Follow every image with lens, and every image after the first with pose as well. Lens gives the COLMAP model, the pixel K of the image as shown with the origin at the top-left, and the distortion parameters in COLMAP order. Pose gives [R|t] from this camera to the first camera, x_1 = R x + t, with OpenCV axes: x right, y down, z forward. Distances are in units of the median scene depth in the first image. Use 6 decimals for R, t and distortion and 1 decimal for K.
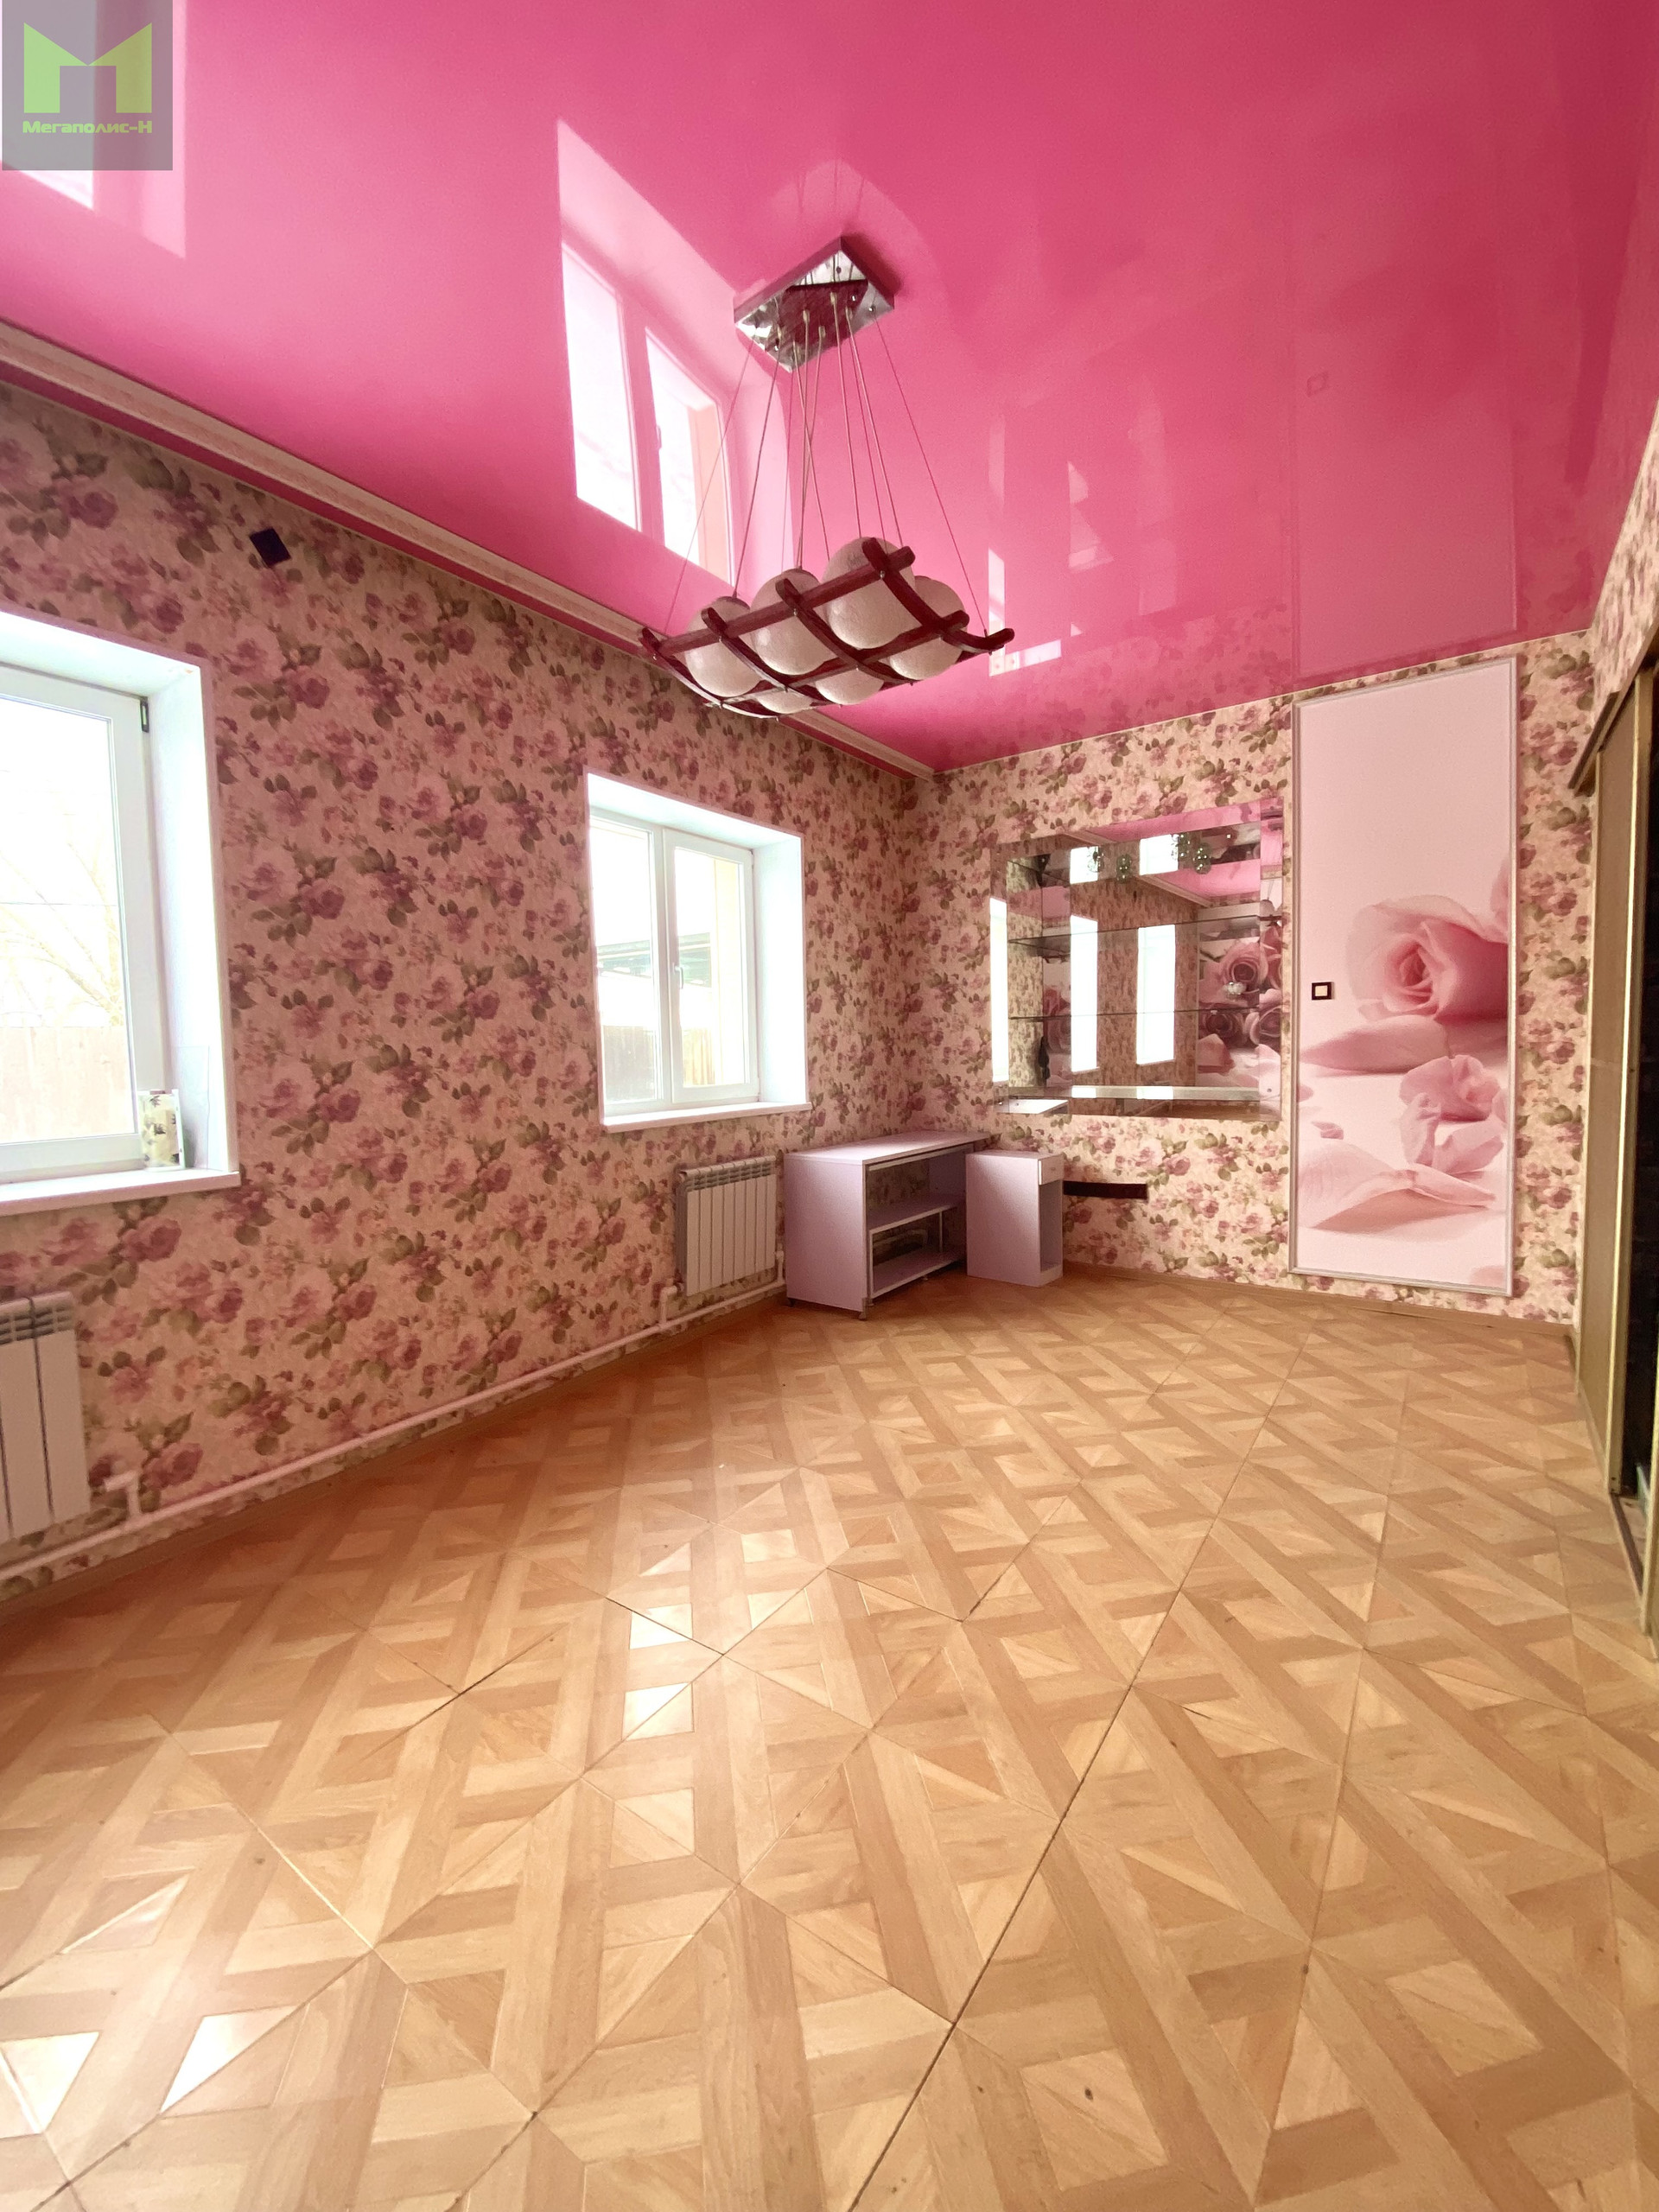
lens RADIAL K [[891.1, 0, 829.8], [0, 891.1, 1099.8], [0, 0, 1]] dist [0.044934, -0.031663]
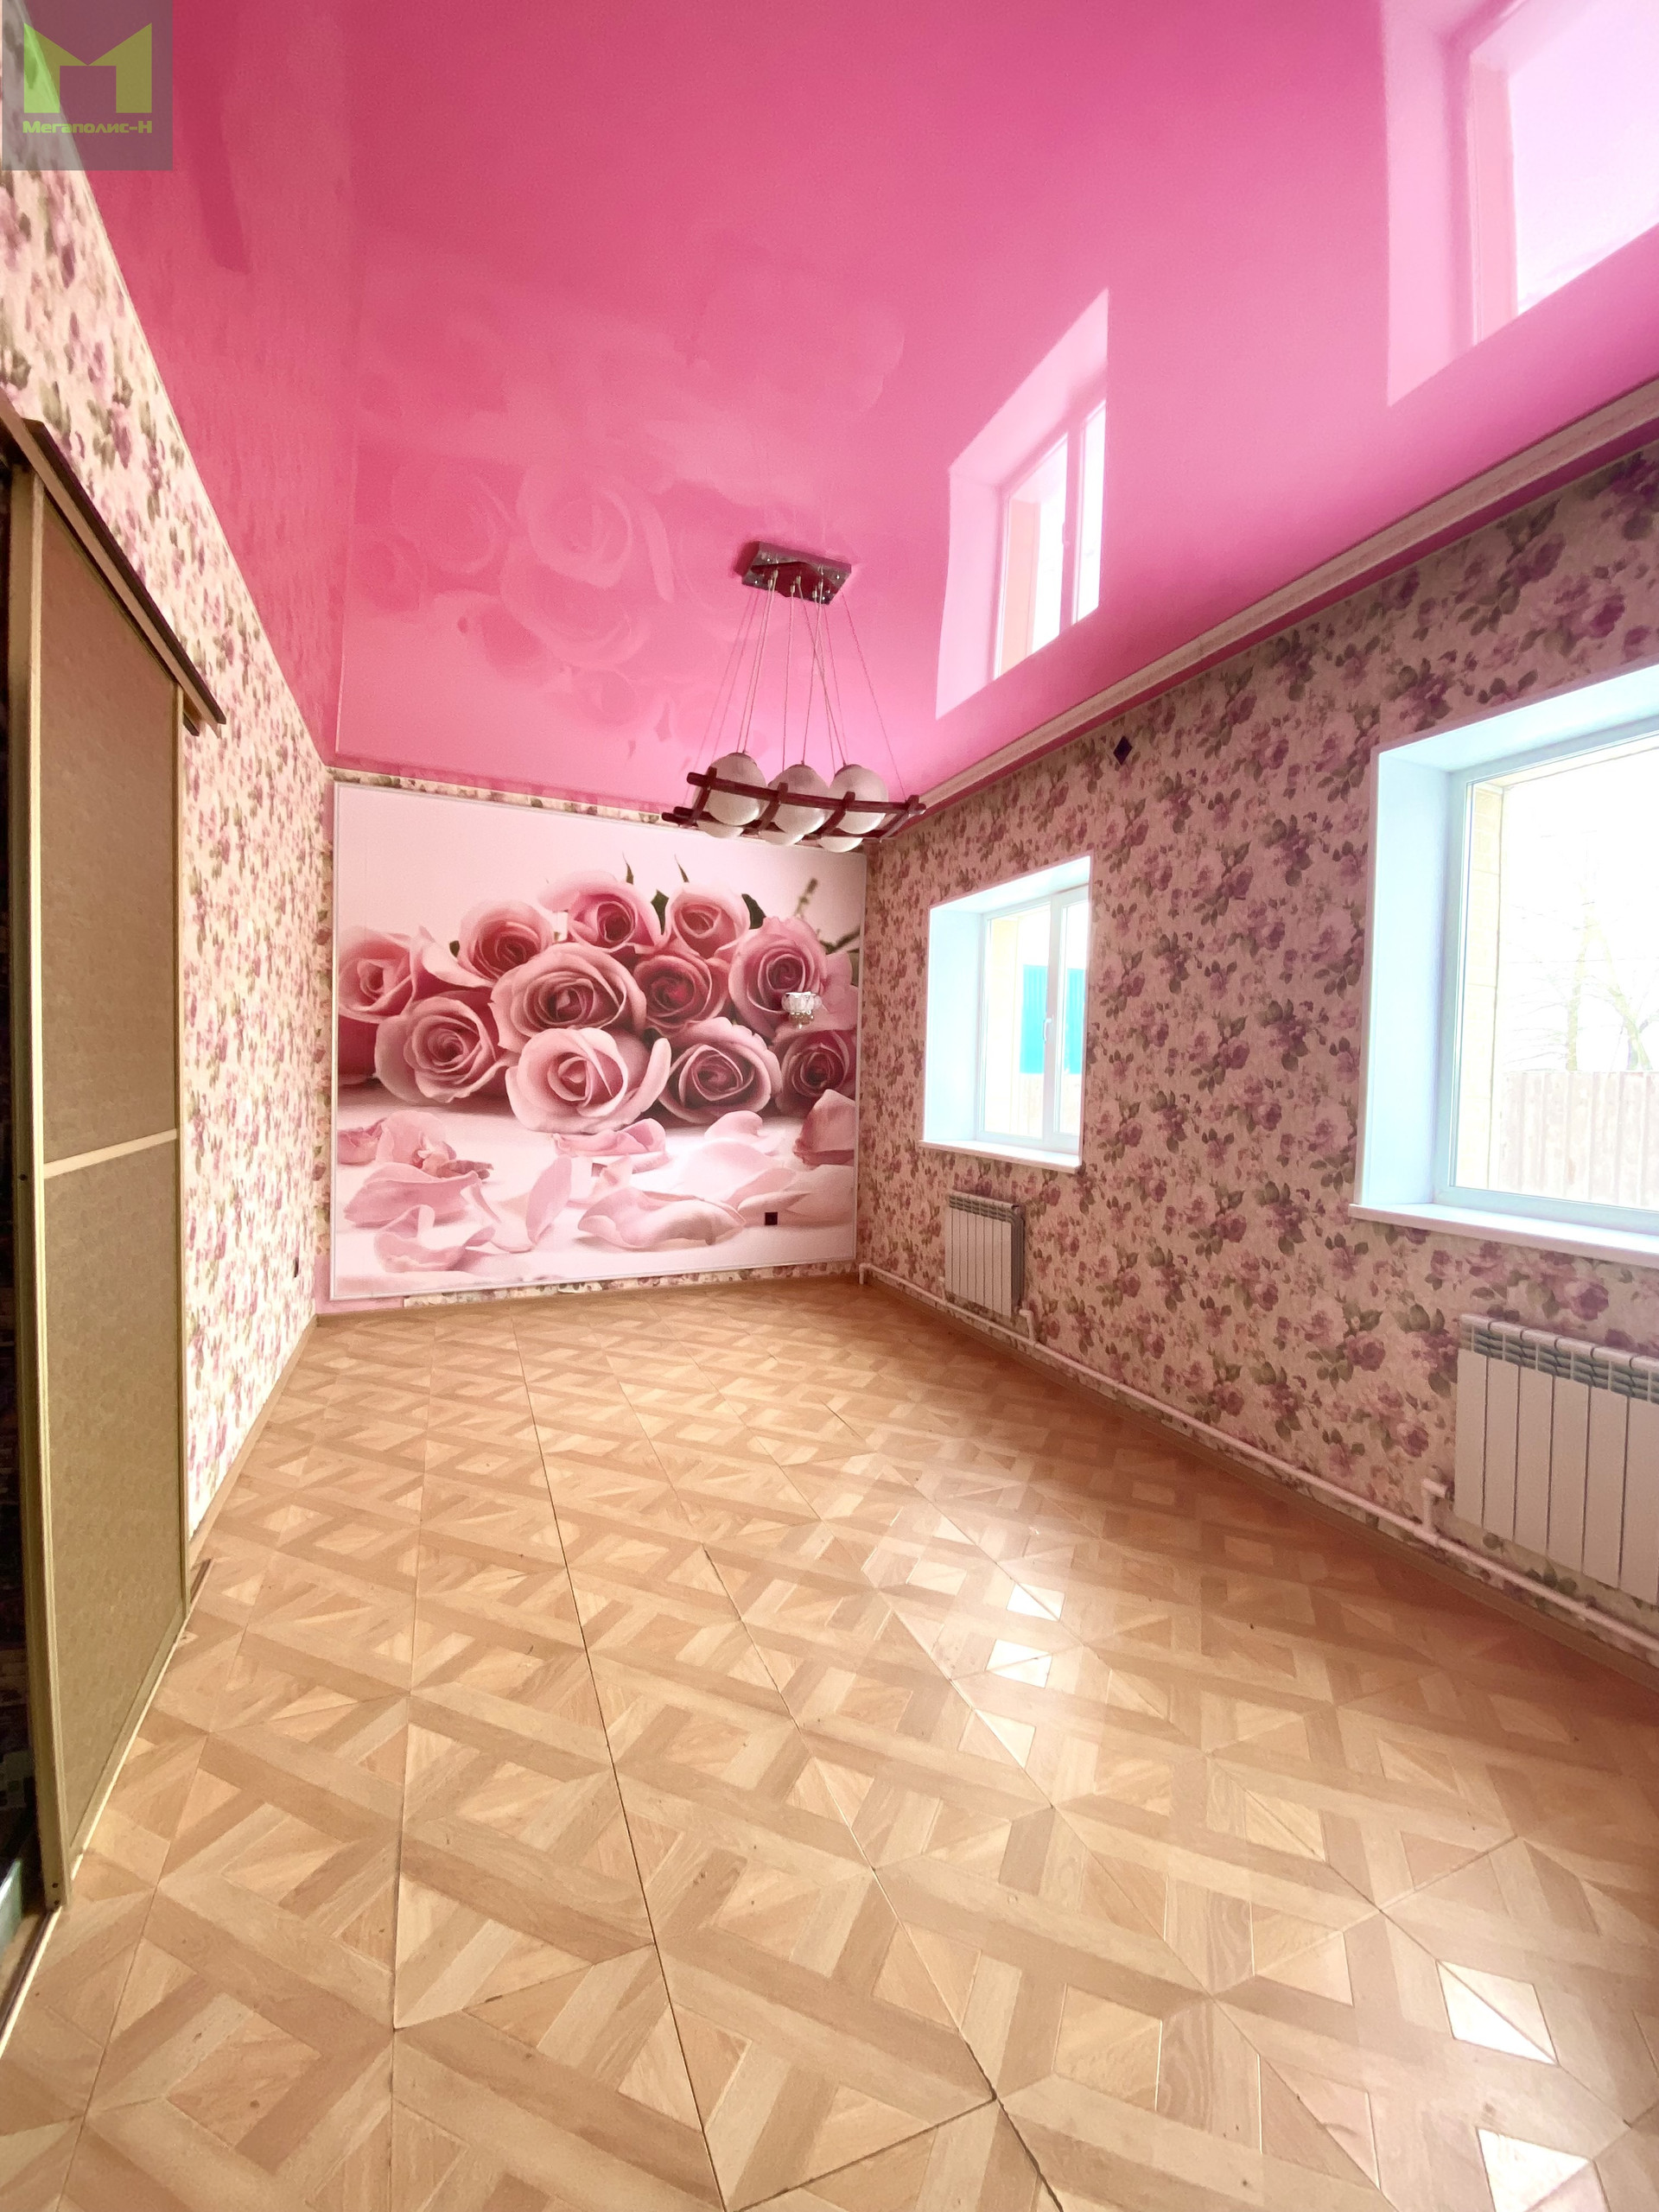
lens RADIAL K [[891.1, 0, 829.8], [0, 891.1, 1099.8], [0, 0, 1]] dist [0.044934, -0.031663]
pose [[-0.527941, 0.035574, -0.848536, 0.776750], [-0.066046, 0.994377, 0.082781, -0.117315], [0.846709, 0.099746, -0.522623, 1.226854]]
